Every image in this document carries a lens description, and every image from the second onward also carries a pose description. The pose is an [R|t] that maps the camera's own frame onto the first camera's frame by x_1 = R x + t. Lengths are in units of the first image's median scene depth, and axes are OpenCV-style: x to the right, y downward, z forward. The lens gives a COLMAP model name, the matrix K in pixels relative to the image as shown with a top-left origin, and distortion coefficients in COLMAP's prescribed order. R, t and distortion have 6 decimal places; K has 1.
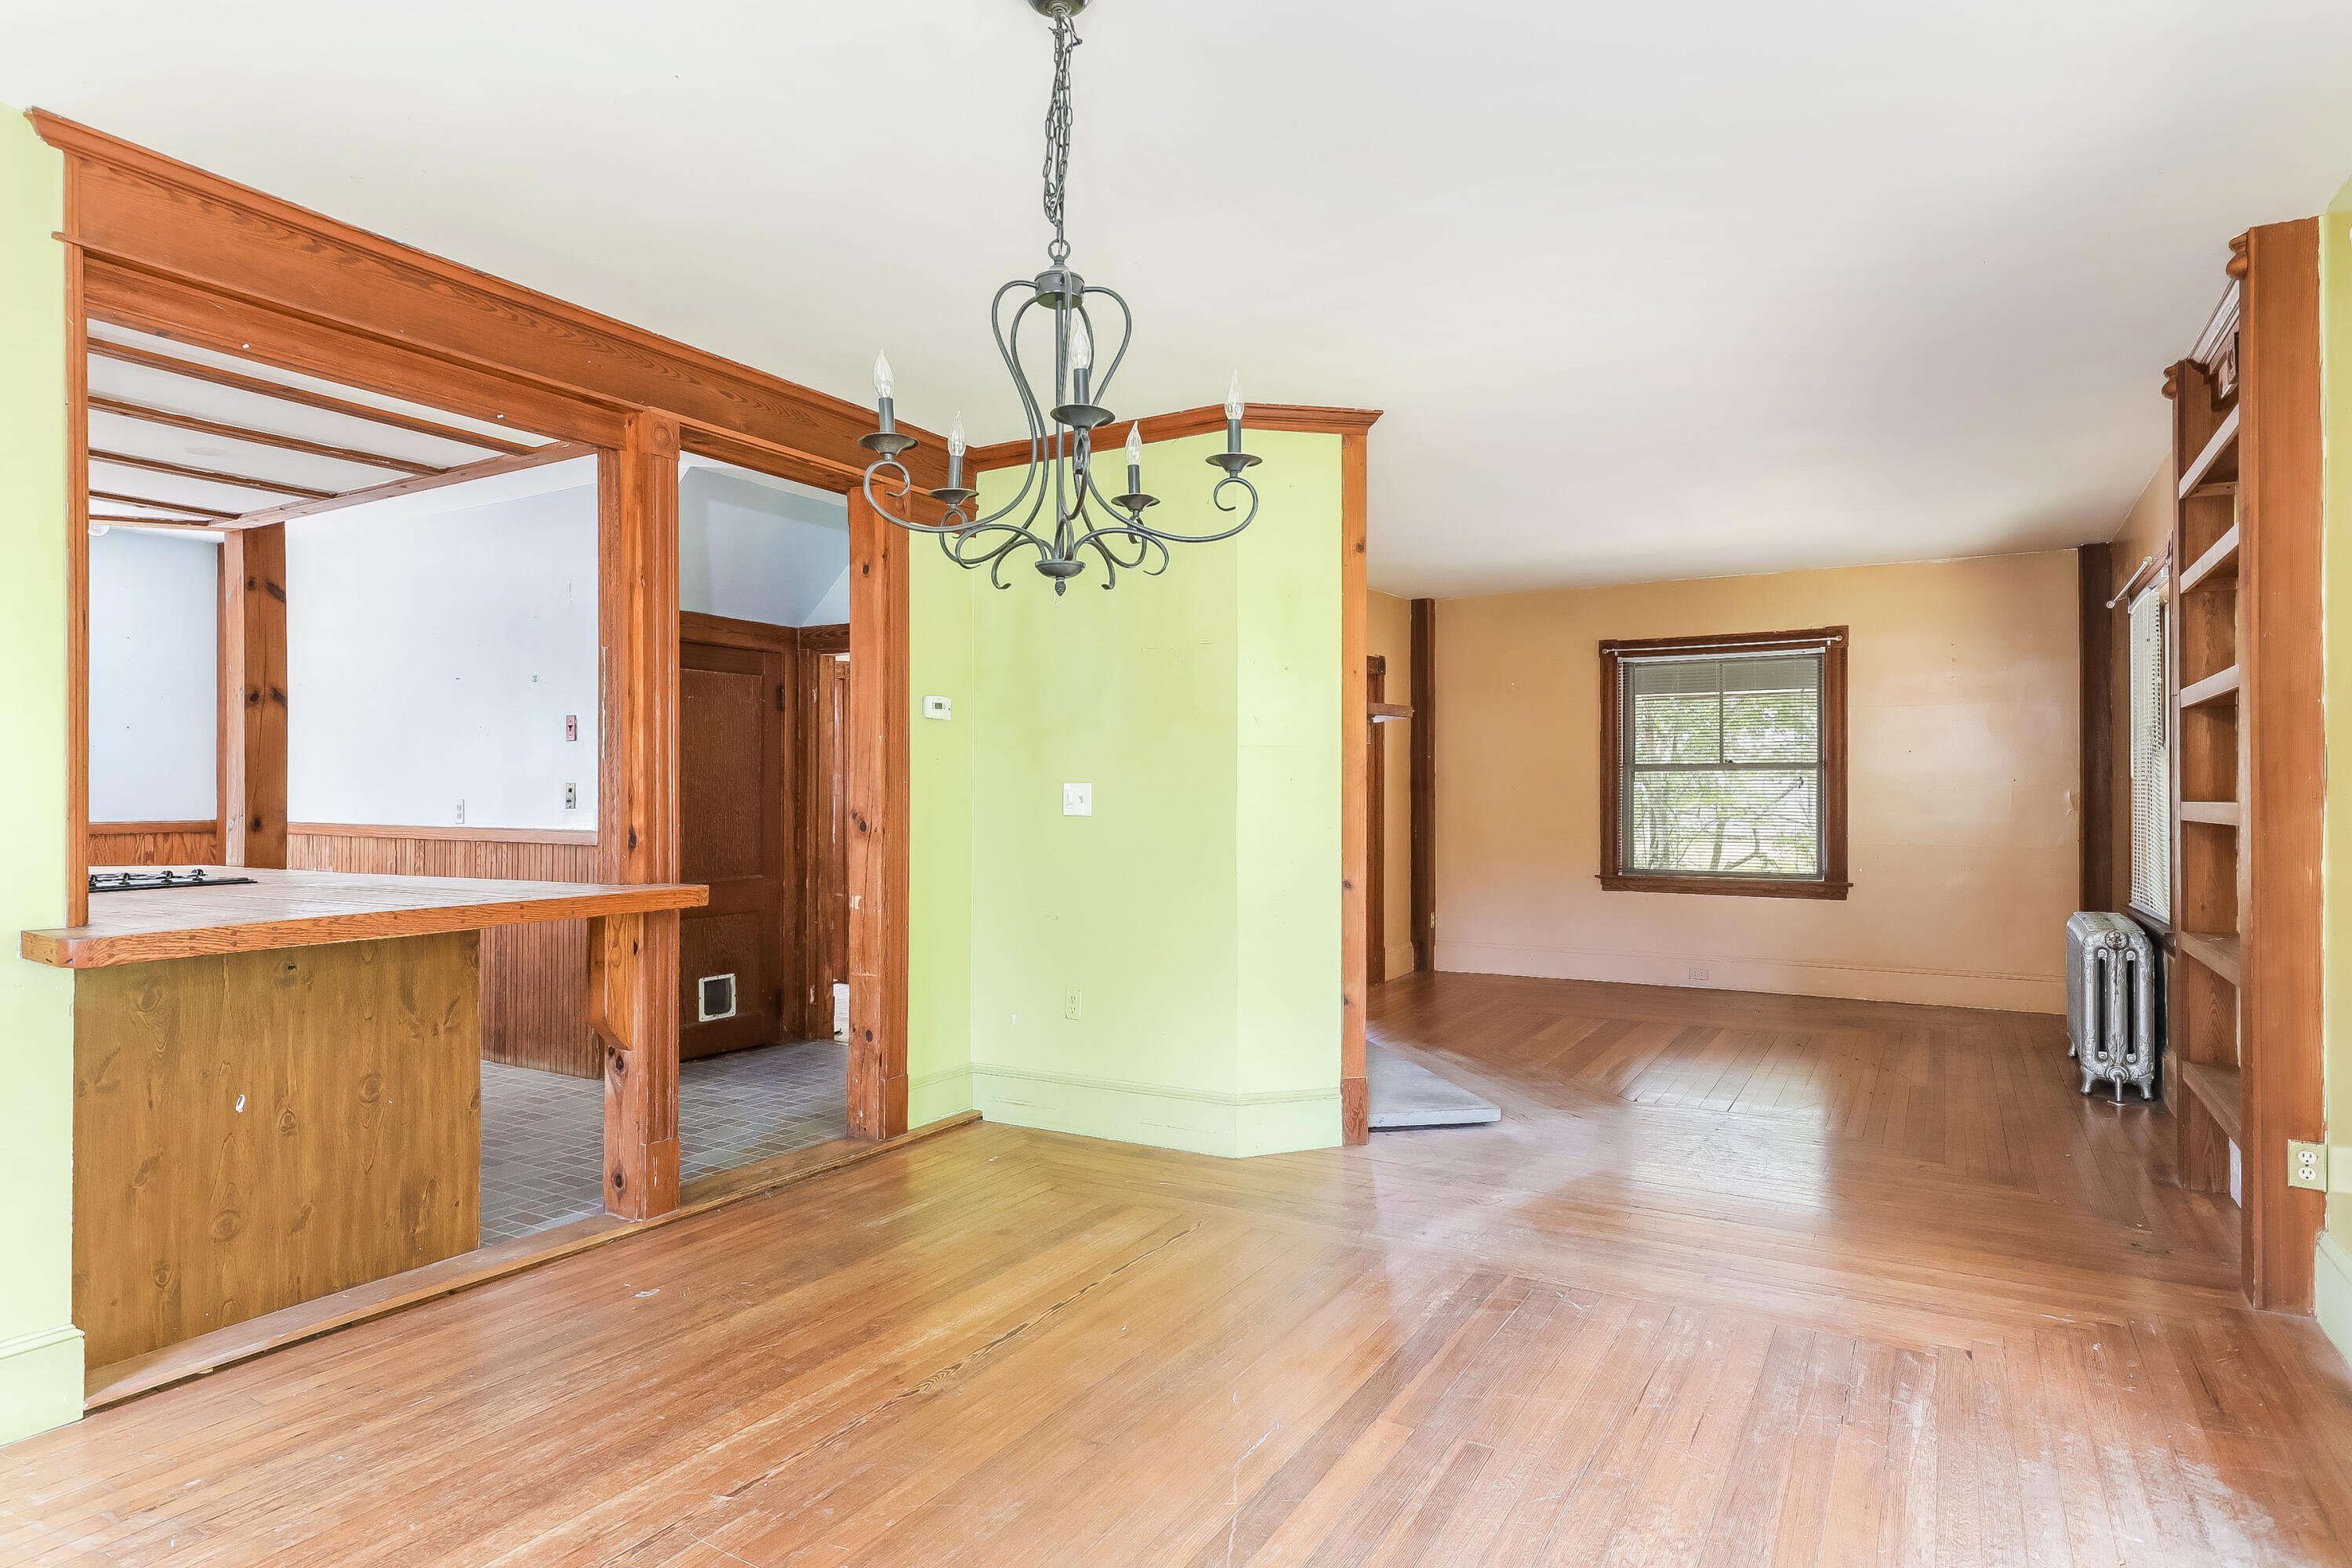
lens RADIAL K [[1280.8, 0, 1172.8], [0, 1280.8, 790.3], [0, 0, 1]] dist [0.002431, -0.000354]
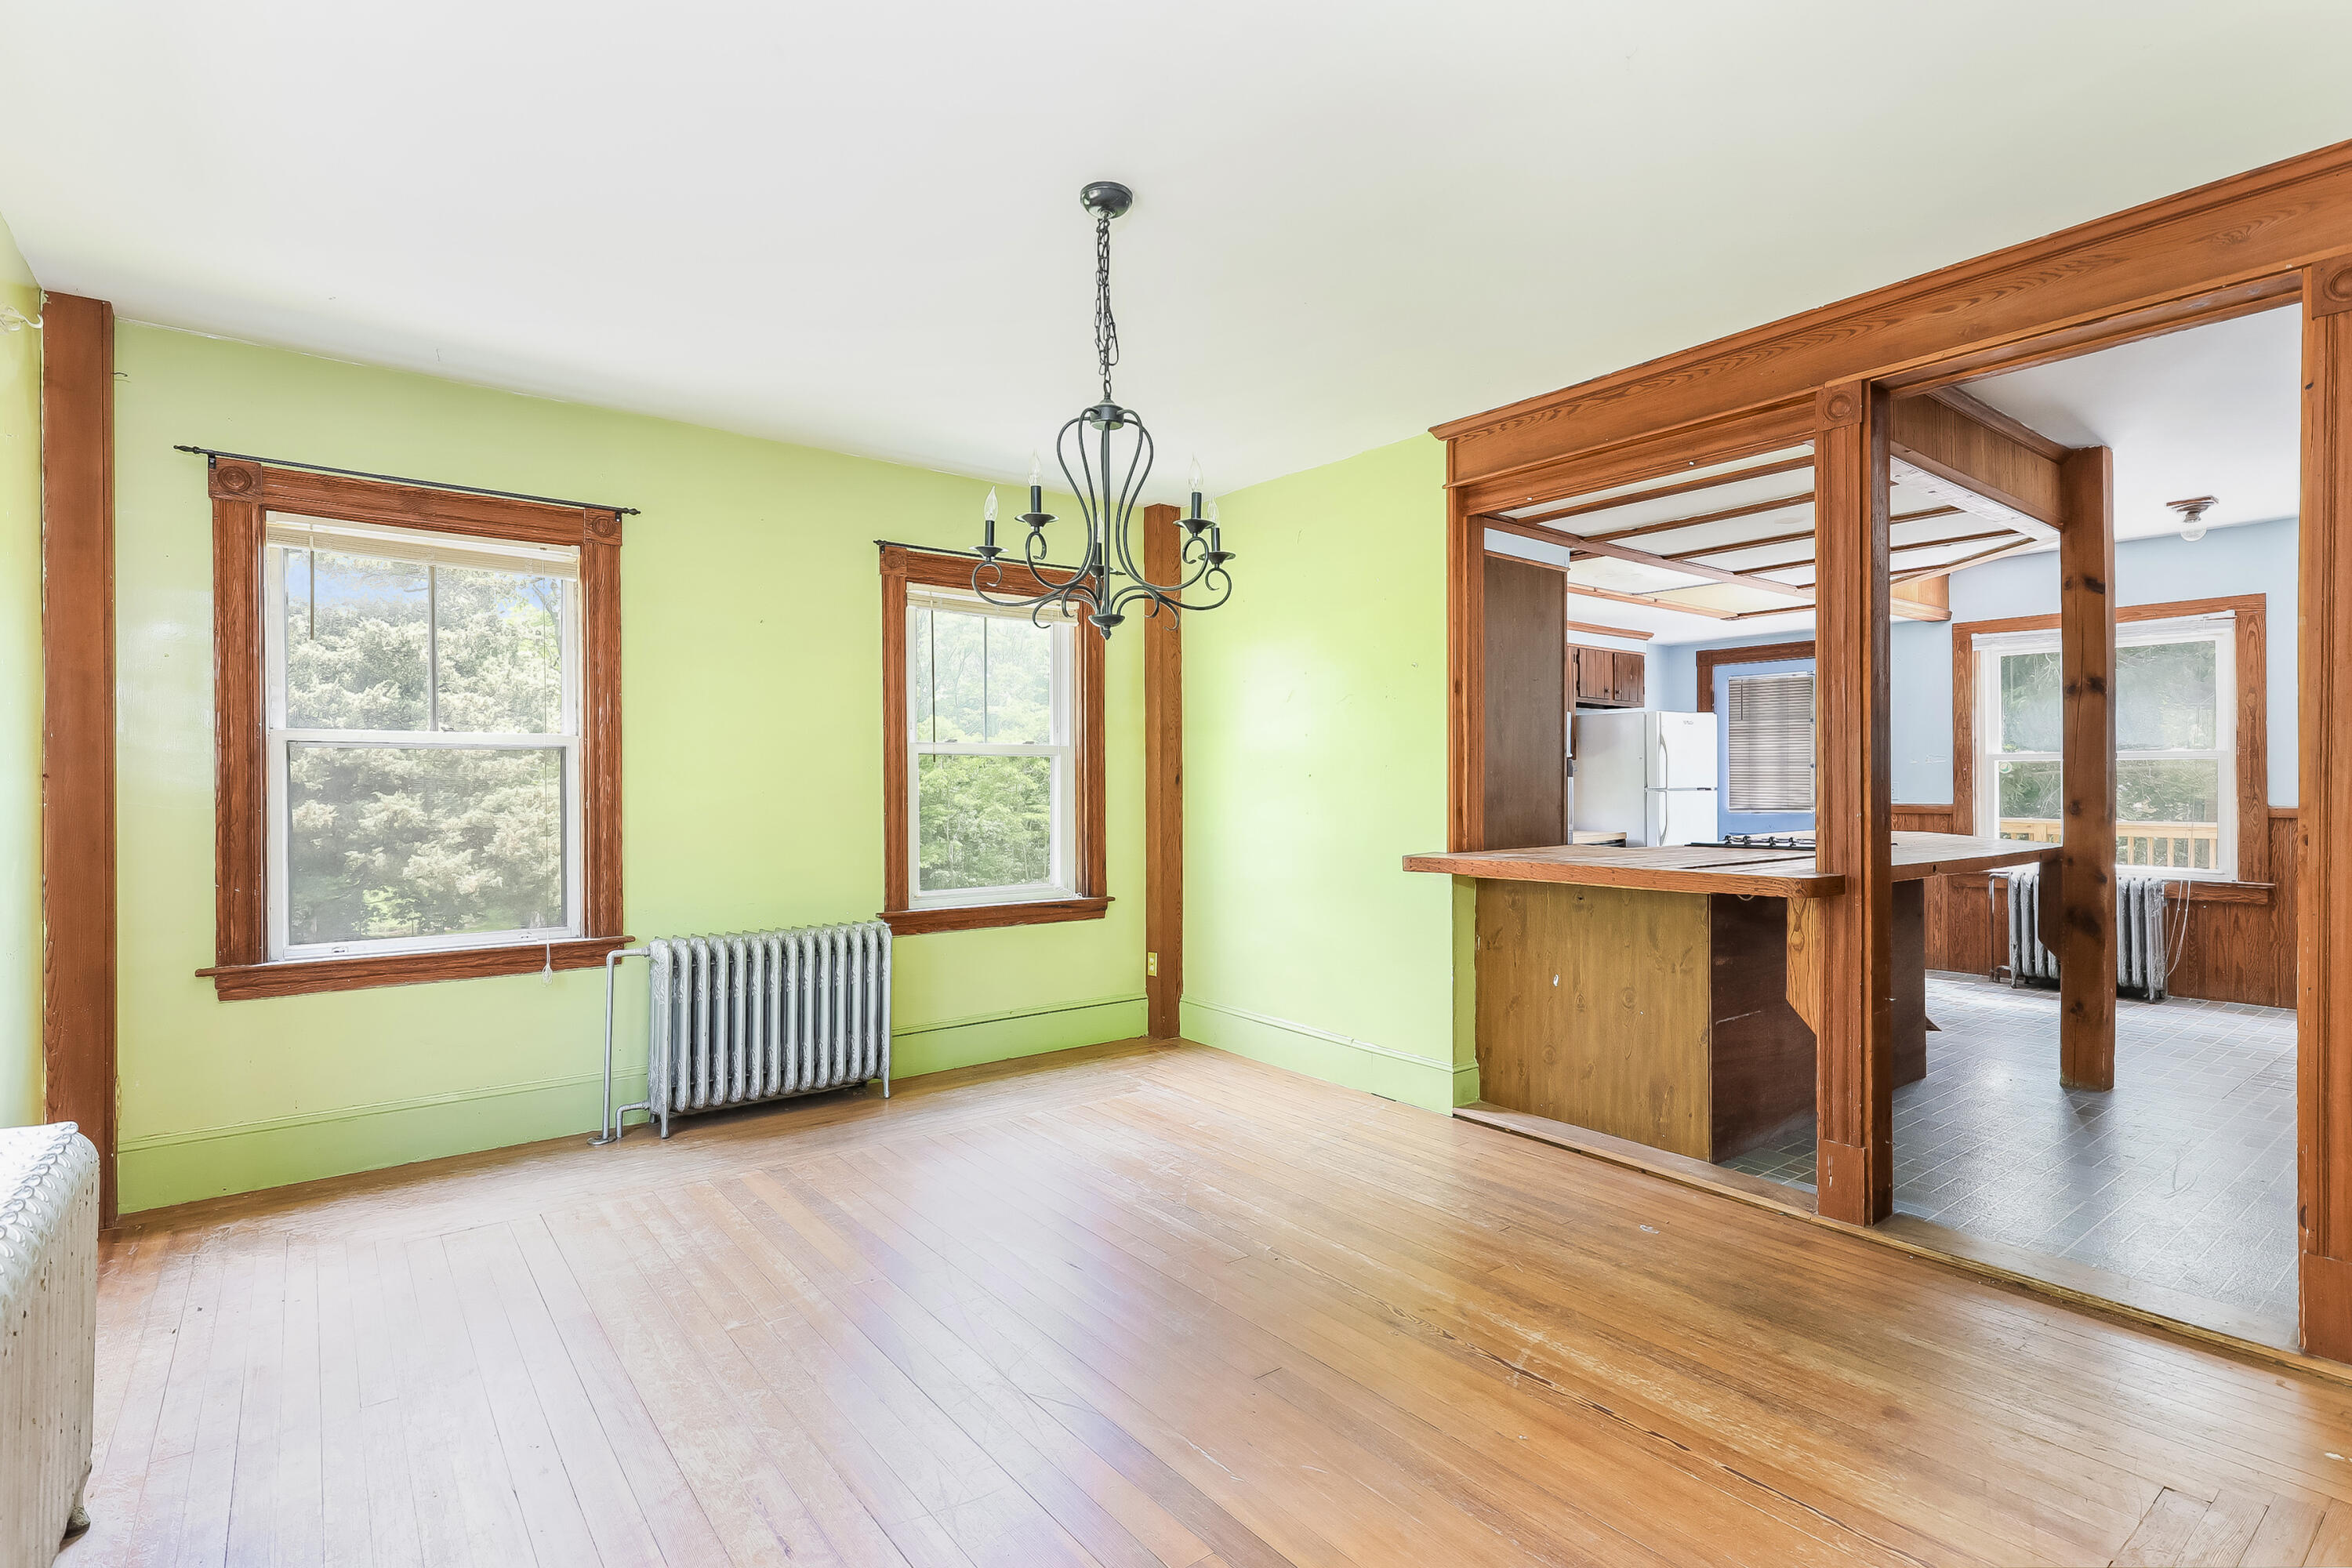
lens RADIAL K [[1142.6, 0, 1176.0], [0, 1142.6, 784.0], [0, 0, 1]] dist [0.001832, 0.000195]
pose [[-0.368577, 0.003300, -0.929591, 0.685254], [0.005945, 0.999982, 0.001193, 0.001548], [0.929578, -0.005087, -0.368590, 1.015705]]
